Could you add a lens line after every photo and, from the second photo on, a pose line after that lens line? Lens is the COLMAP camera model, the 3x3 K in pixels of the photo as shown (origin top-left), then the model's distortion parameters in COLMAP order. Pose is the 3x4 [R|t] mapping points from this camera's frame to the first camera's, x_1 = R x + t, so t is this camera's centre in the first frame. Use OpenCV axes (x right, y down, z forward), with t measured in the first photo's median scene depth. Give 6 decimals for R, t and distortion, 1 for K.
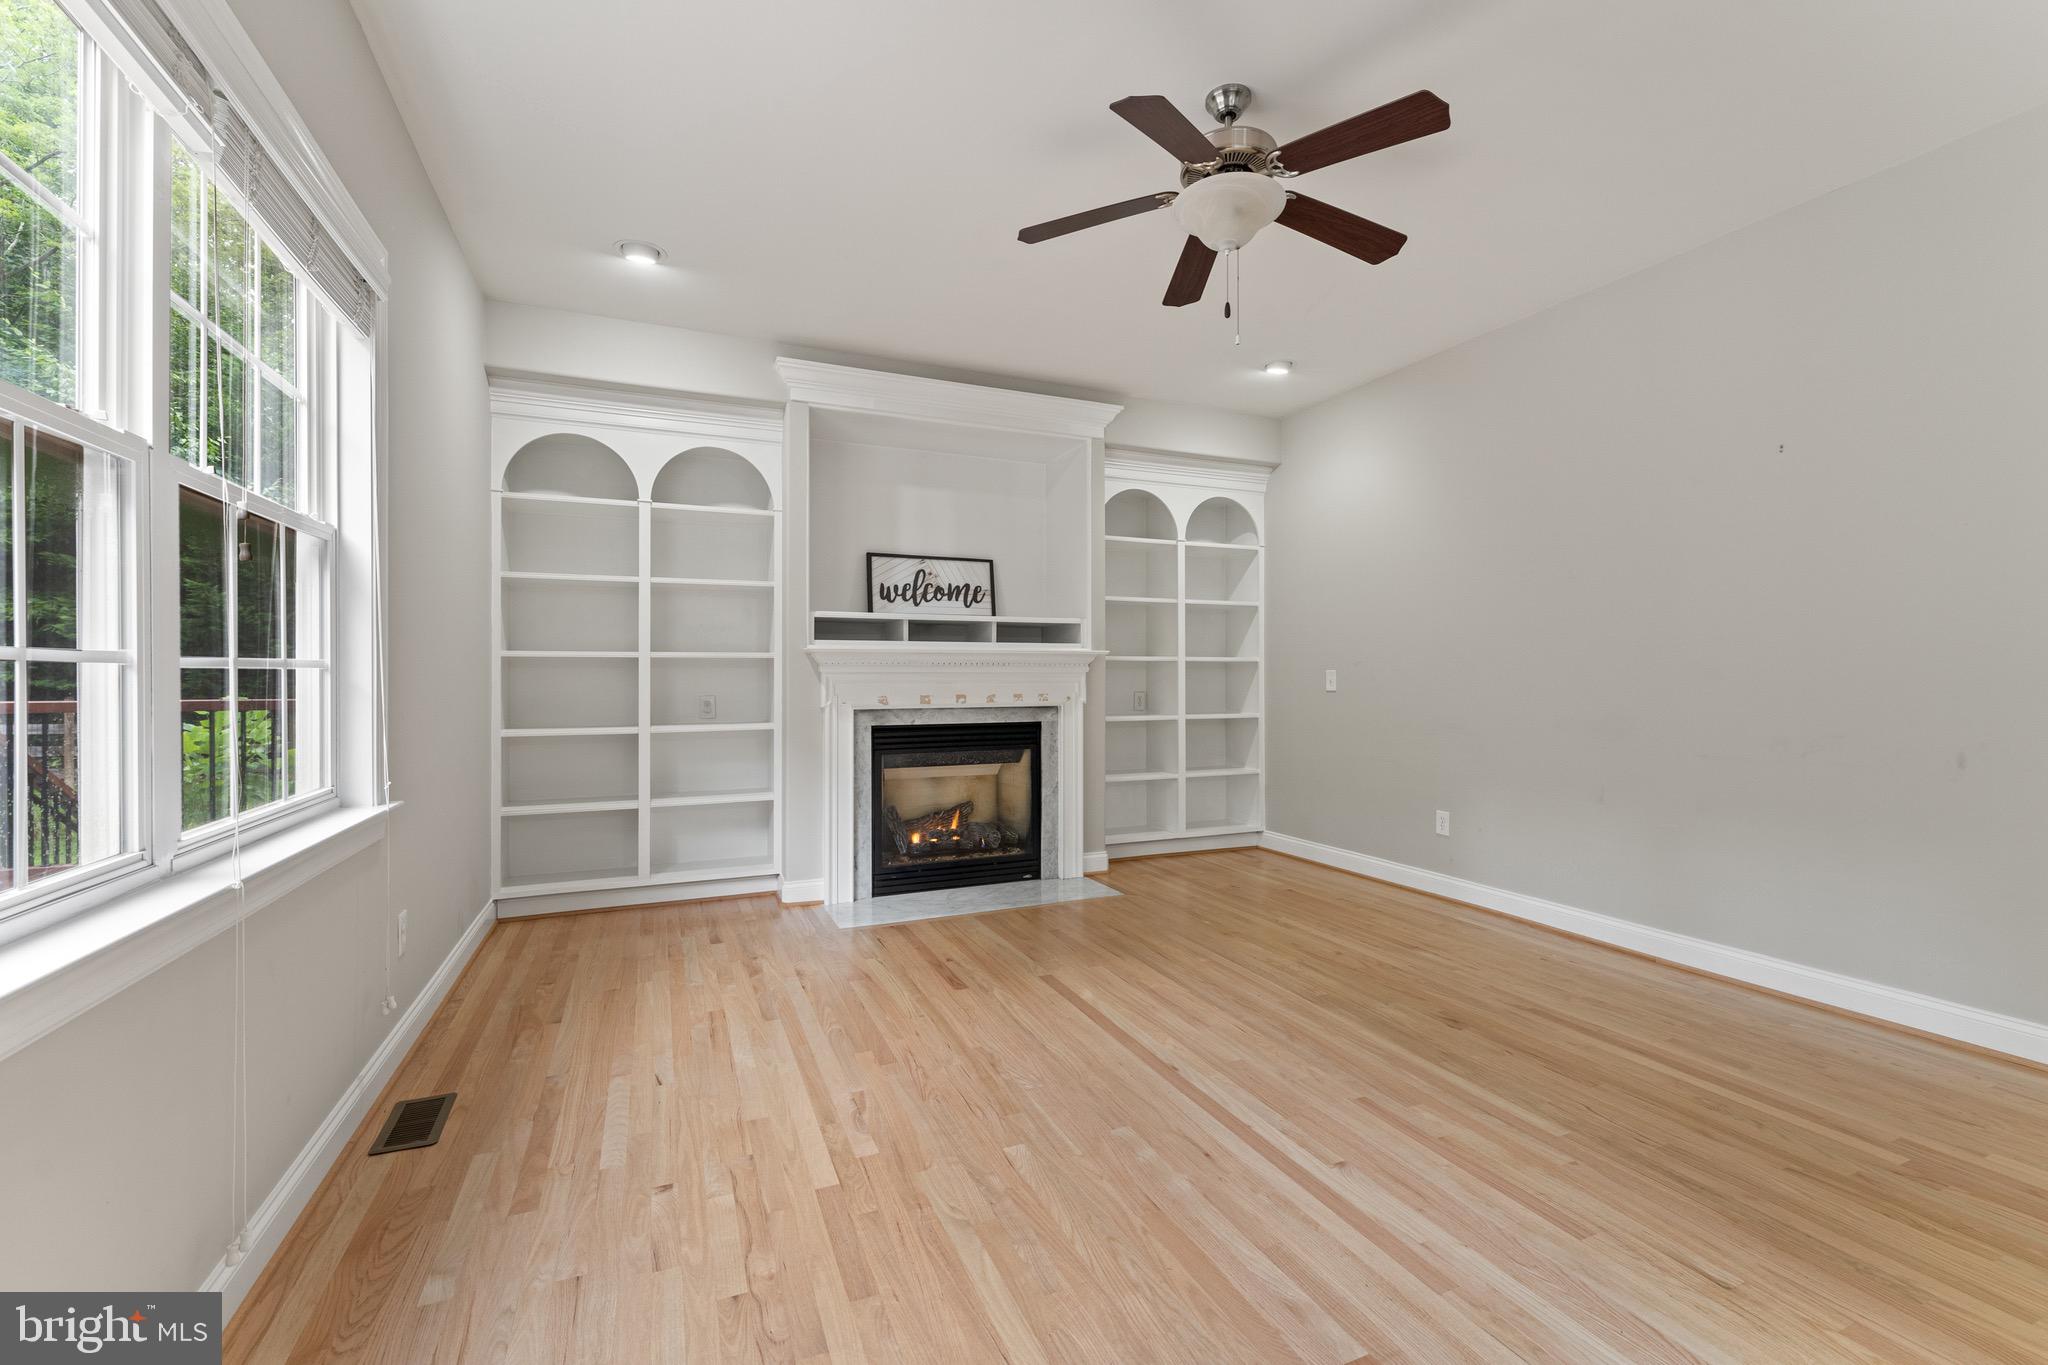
lens RADIAL K [[856.4, 0, 1024.0], [0, 856.4, 677.3], [0, 0, 1]] dist [-0.002904, -0.000241]
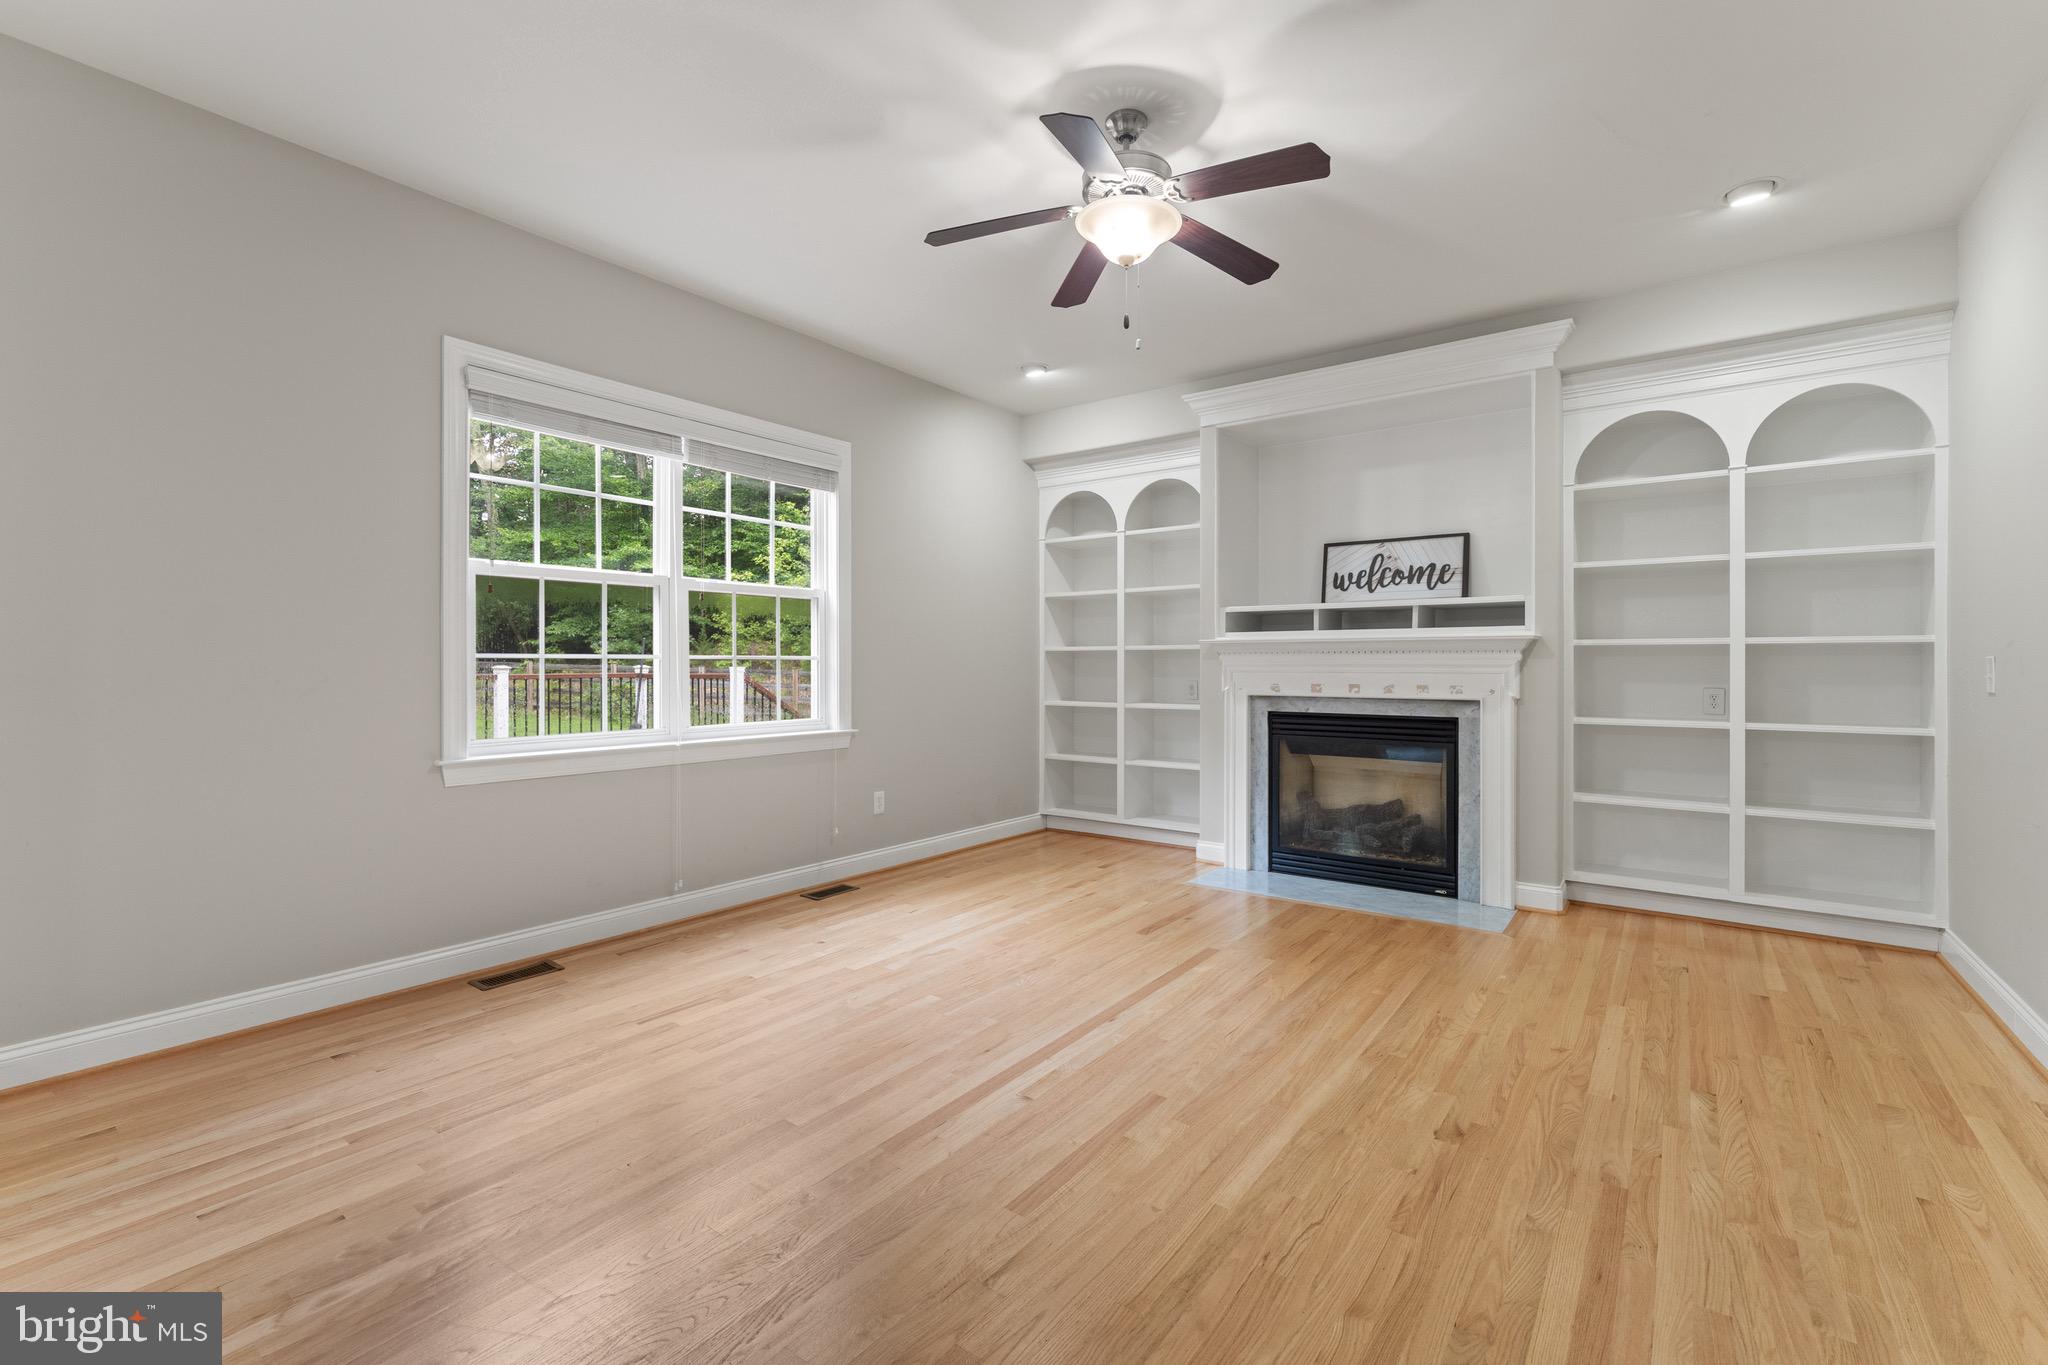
lens RADIAL K [[880.7, 0, 1030.8], [0, 880.7, 669.0], [0, 0, 1]] dist [-0.001423, -0.000128]
pose [[0.500968, 0.007793, -0.865431, 0.612665], [-0.003663, 0.999970, 0.006884, -0.002343], [0.865458, -0.000278, 0.500981, 0.188199]]
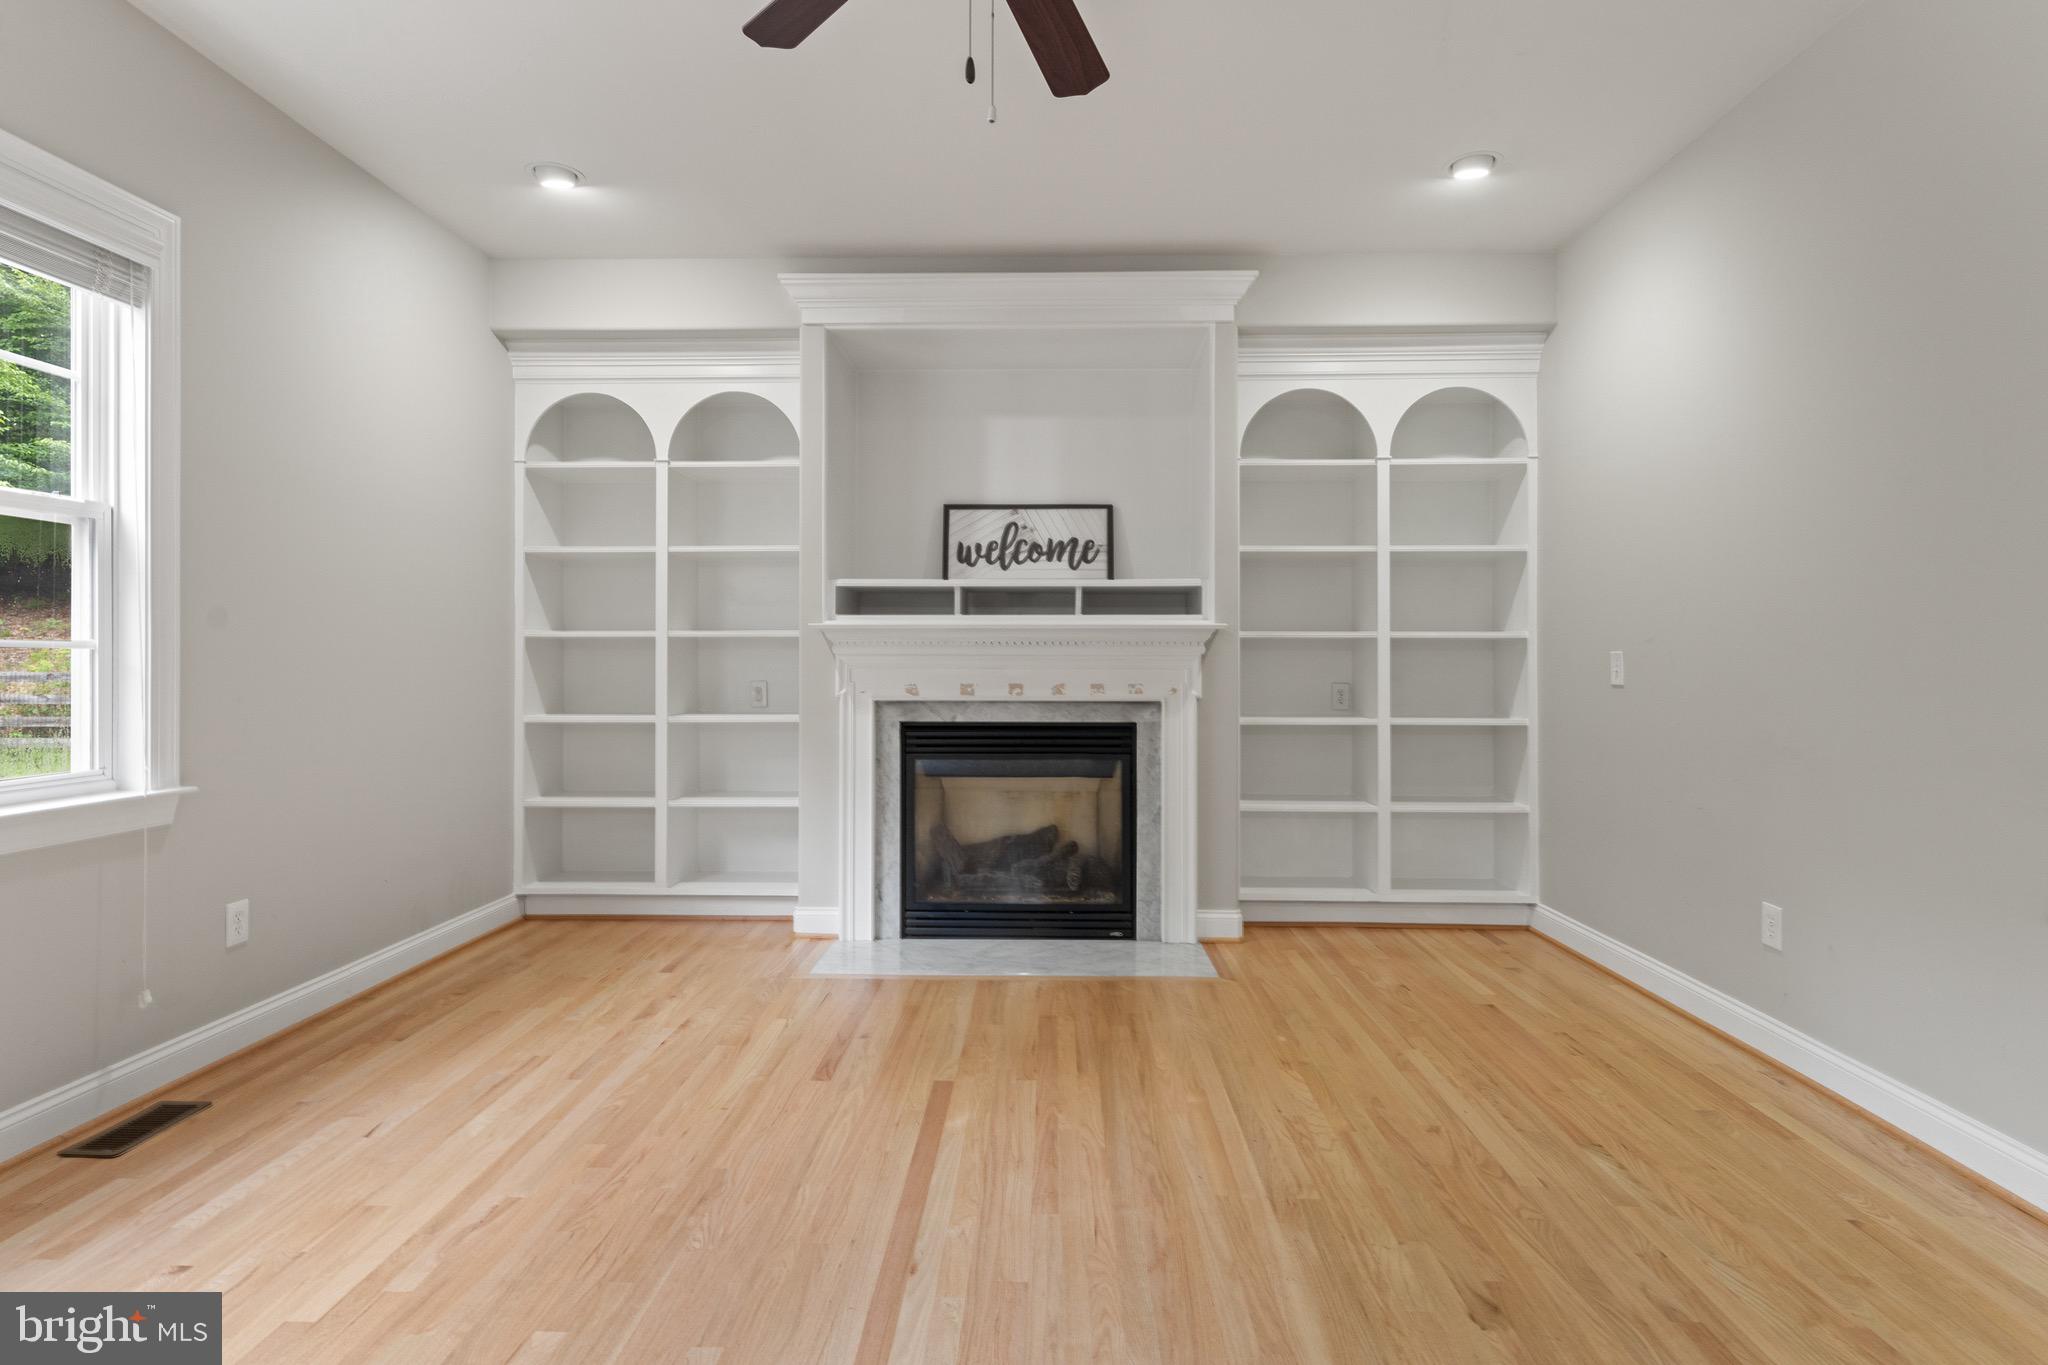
lens RADIAL K [[1016.7, 0, 1025.7], [0, 1016.7, 658.7], [0, 0, 1]] dist [0.001407, -0.001241]
pose [[0.907148, 0.003162, -0.420799, 0.317400], [-0.004246, 0.999990, -0.001641, -0.000693], [0.420789, 0.003275, 0.907152, 0.189406]]
